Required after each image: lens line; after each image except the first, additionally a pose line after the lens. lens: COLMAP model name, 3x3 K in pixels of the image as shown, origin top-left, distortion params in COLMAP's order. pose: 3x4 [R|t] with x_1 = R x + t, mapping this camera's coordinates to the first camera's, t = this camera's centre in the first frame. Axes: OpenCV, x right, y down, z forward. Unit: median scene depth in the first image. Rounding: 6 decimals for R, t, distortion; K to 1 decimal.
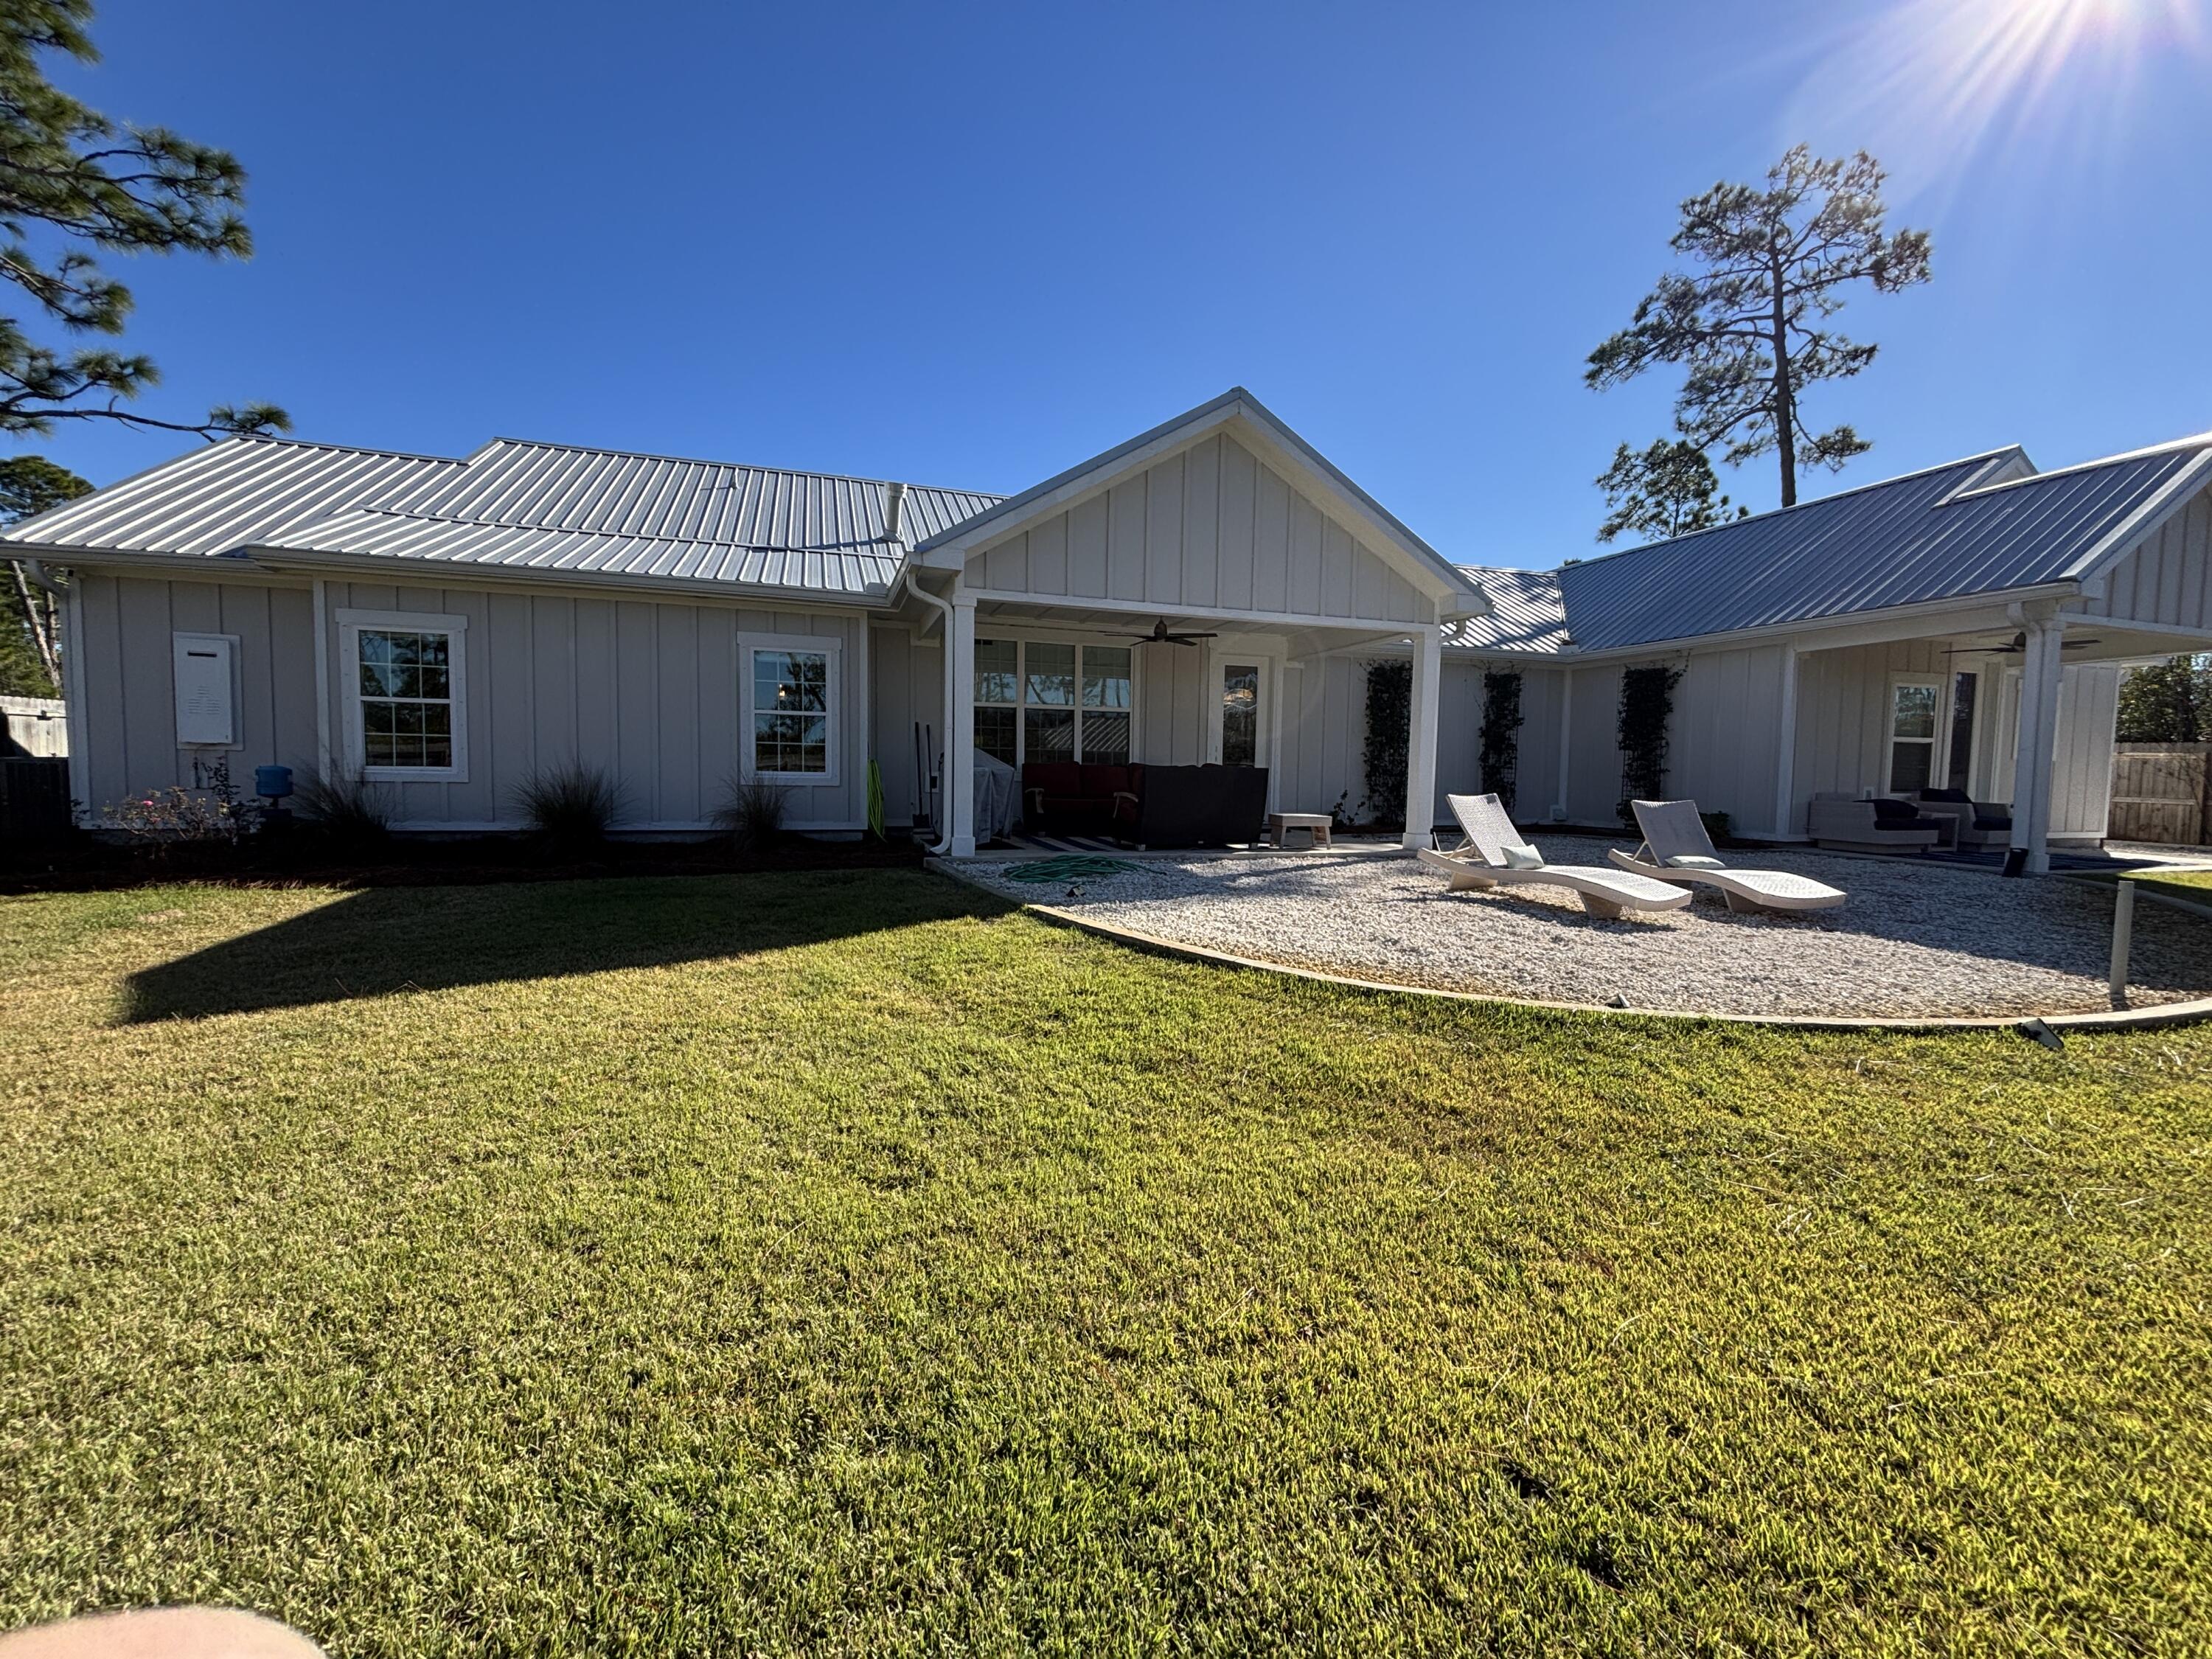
lens RADIAL K [[889.0, 0, 1095.5], [0, 889.0, 831.4], [0, 0, 1]] dist [0.000375, 0.000581]
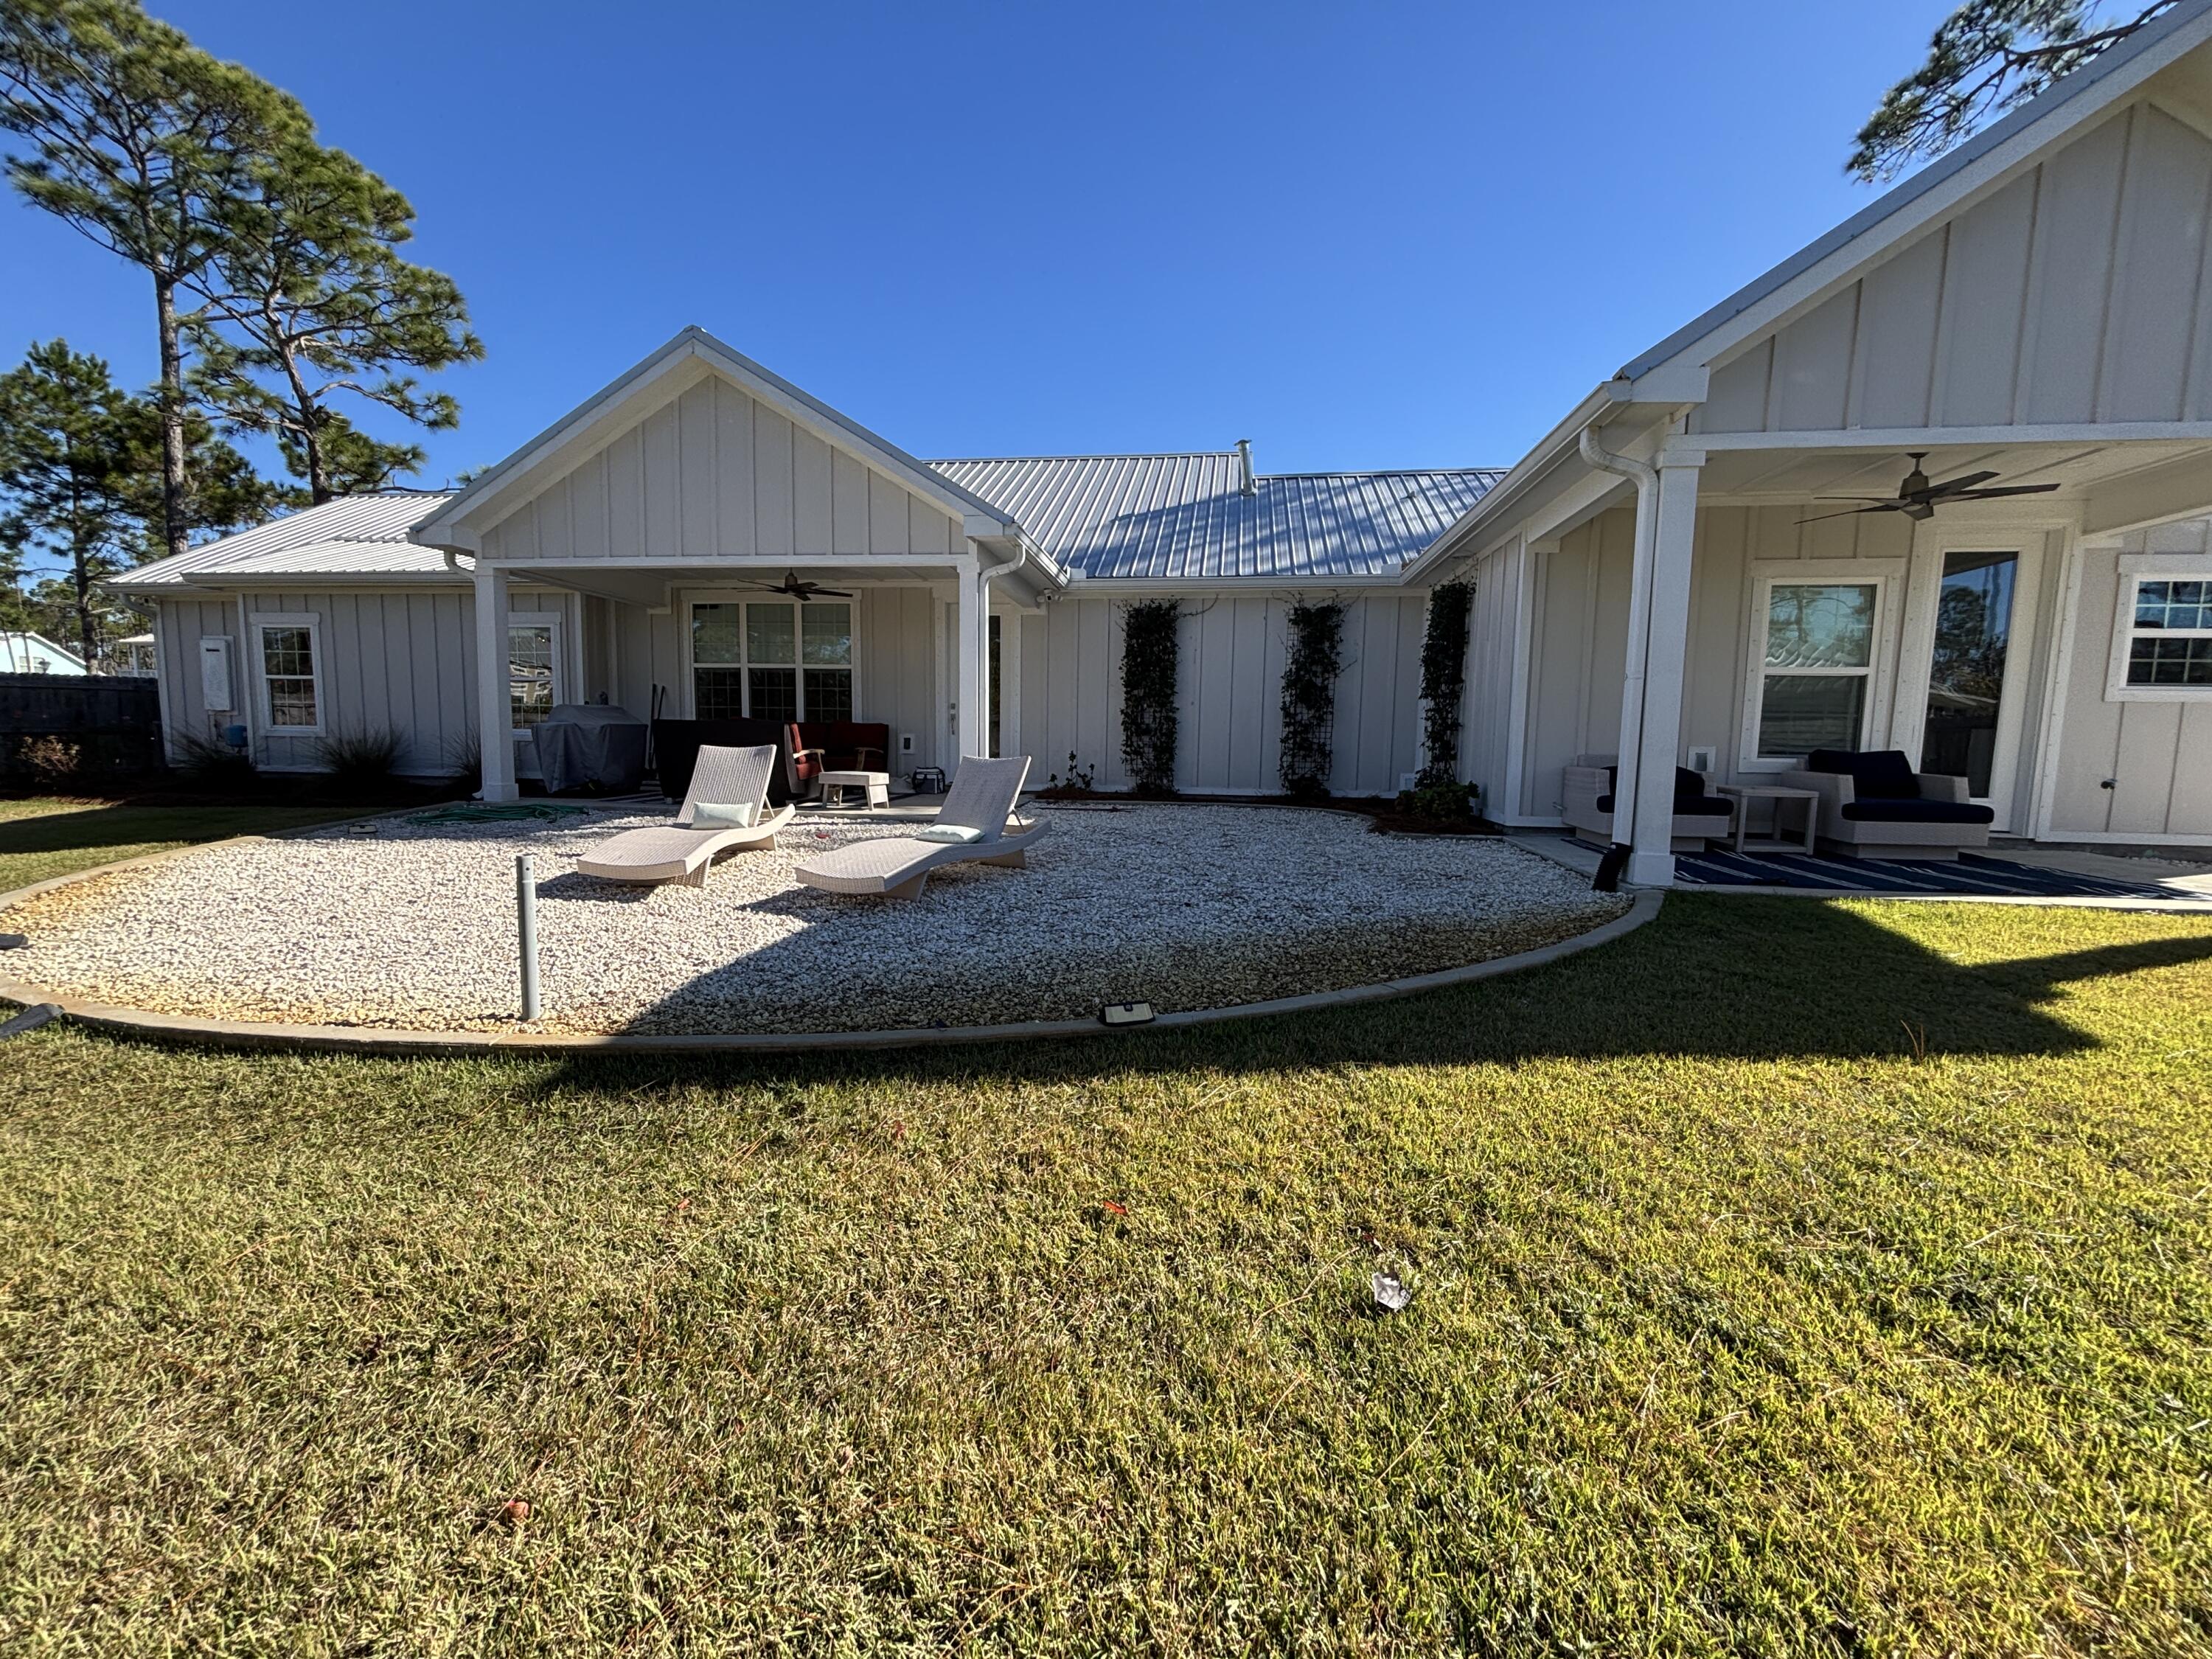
lens RADIAL K [[889.0, 0, 1105.8], [0, 889.0, 822.6], [0, 0, 1]] dist [0.000375, 0.000581]
pose [[0.900007, 0.040588, -0.433981, 0.835266], [-0.030050, 0.999064, 0.031117, -0.002757], [0.434838, -0.014965, 0.900384, 0.263527]]
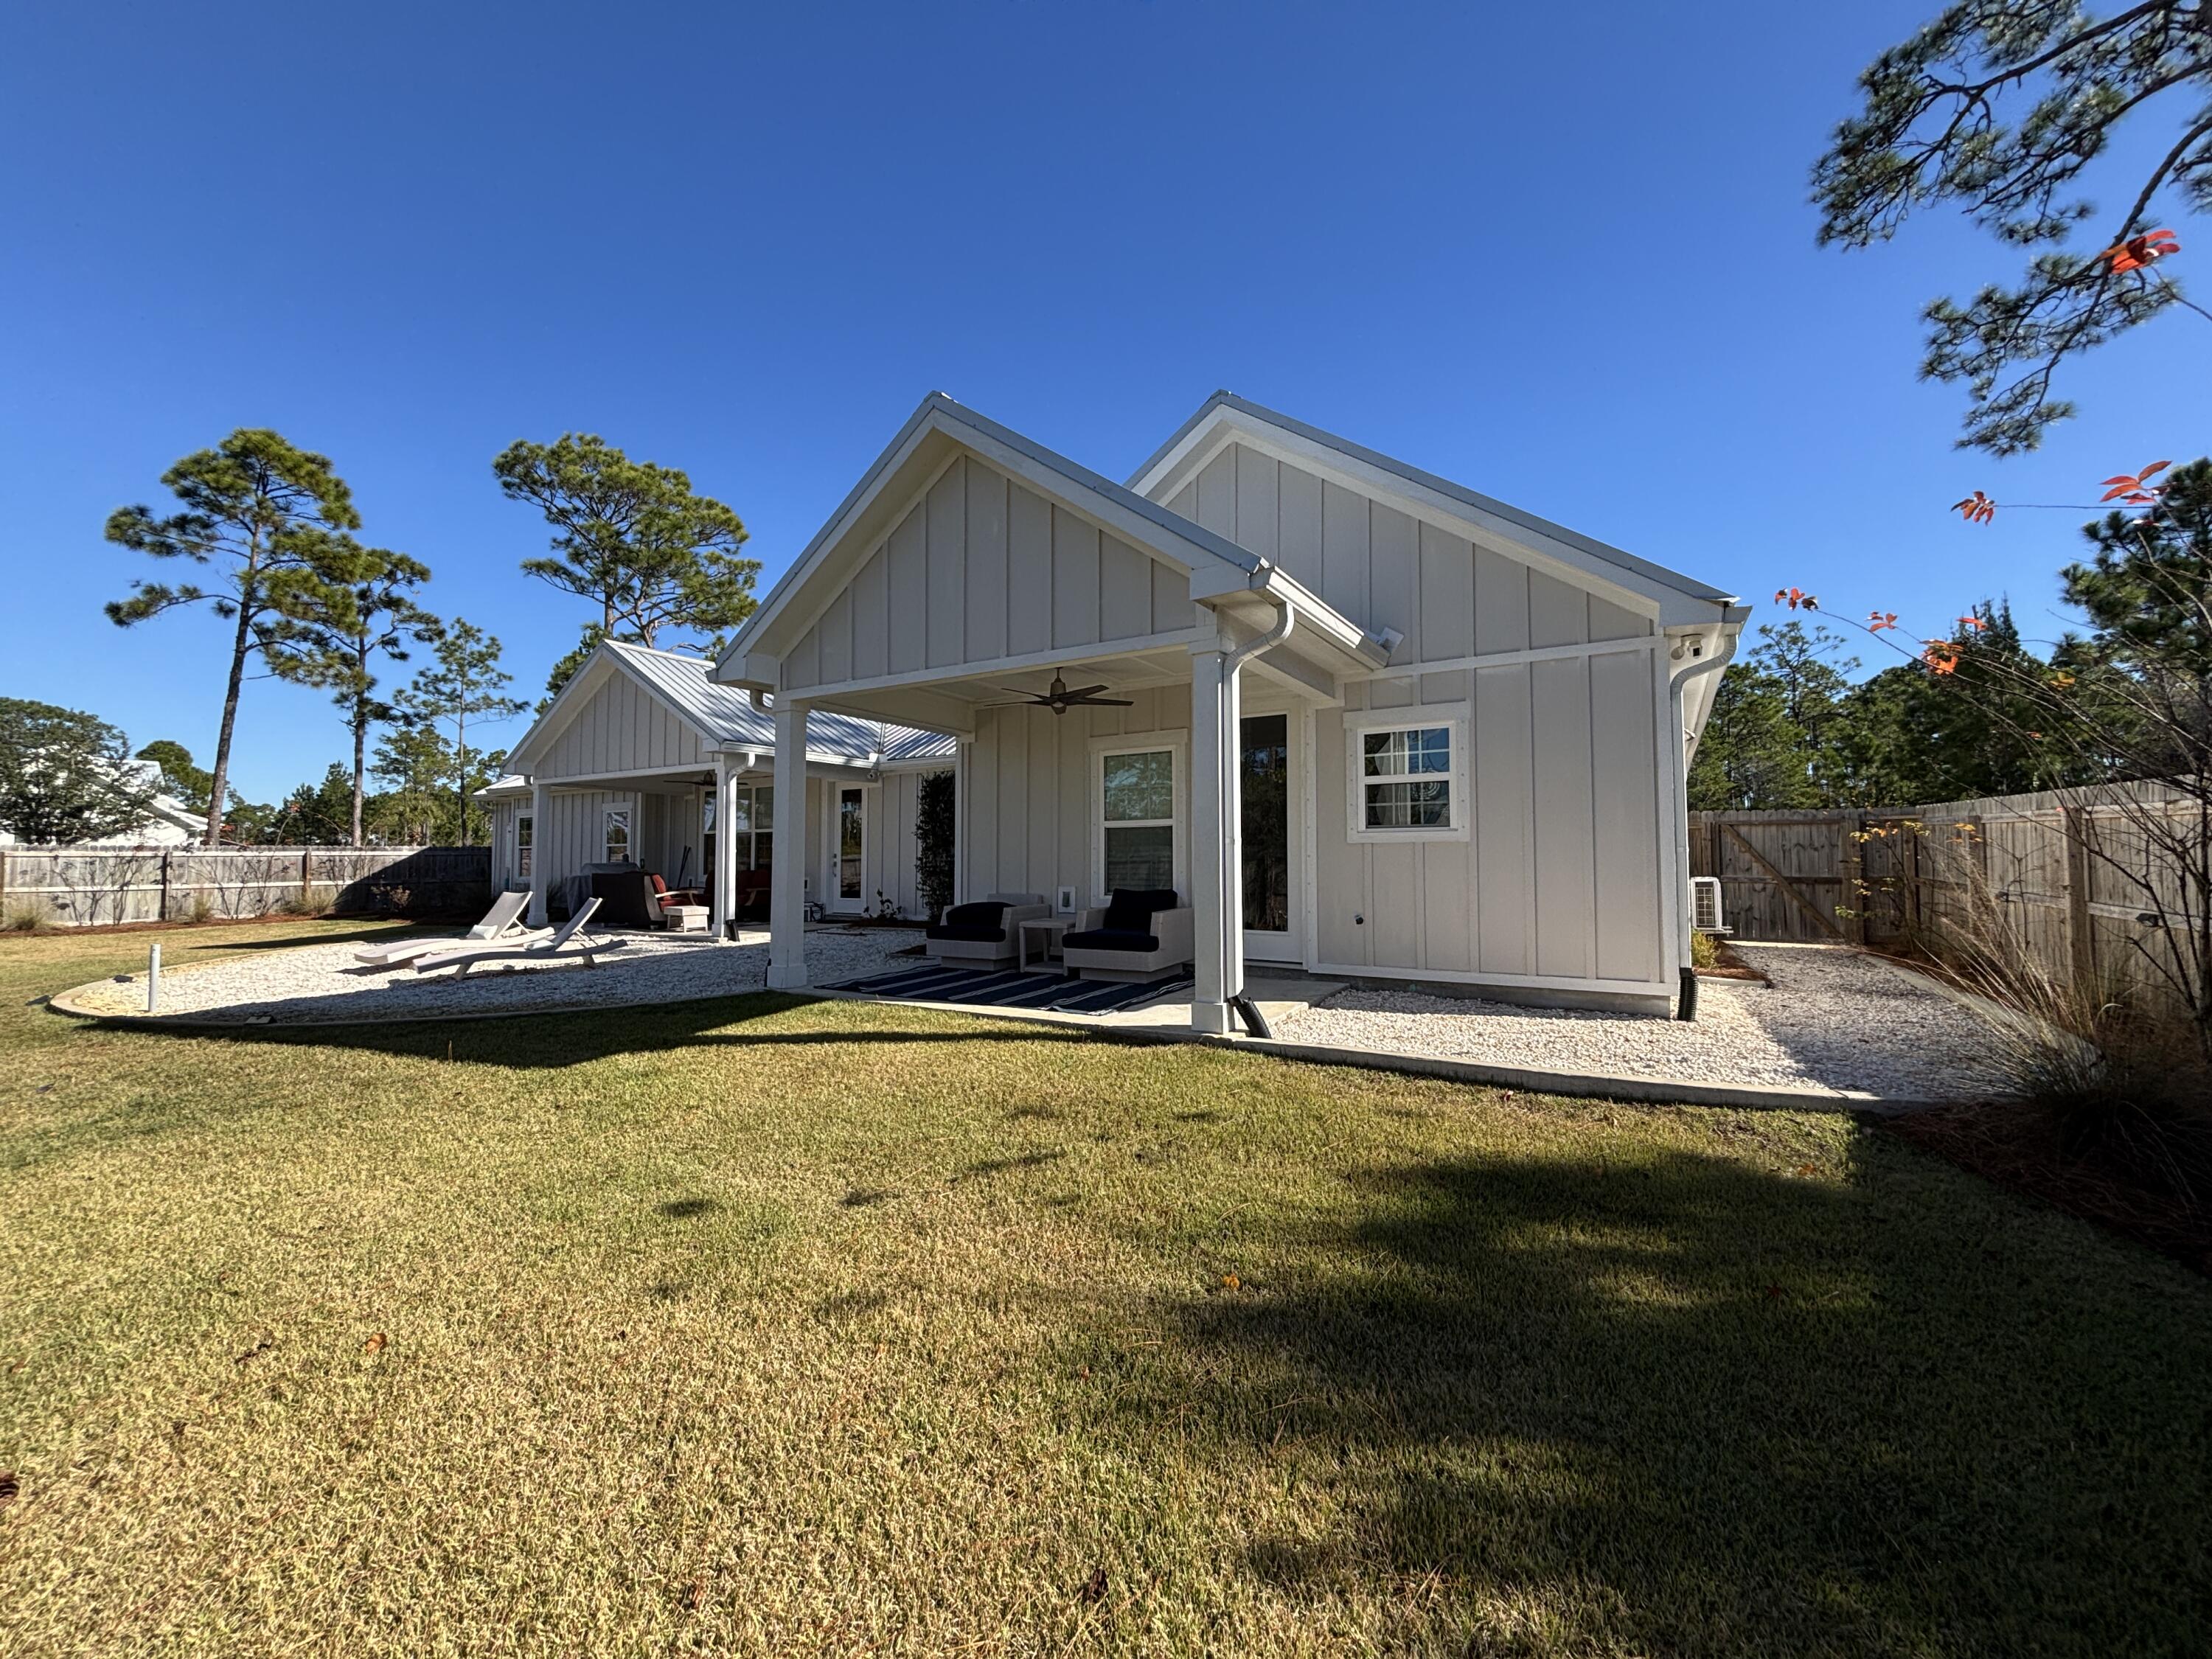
lens RADIAL K [[889.0, 0, 1101.6], [0, 889.0, 825.1], [0, 0, 1]] dist [0.000375, 0.000581]
pose [[0.646417, -0.050550, -0.761308, 1.641475], [-0.035309, 0.994752, -0.096031, -0.033376], [0.762167, 0.088957, 0.641239, 0.572048]]
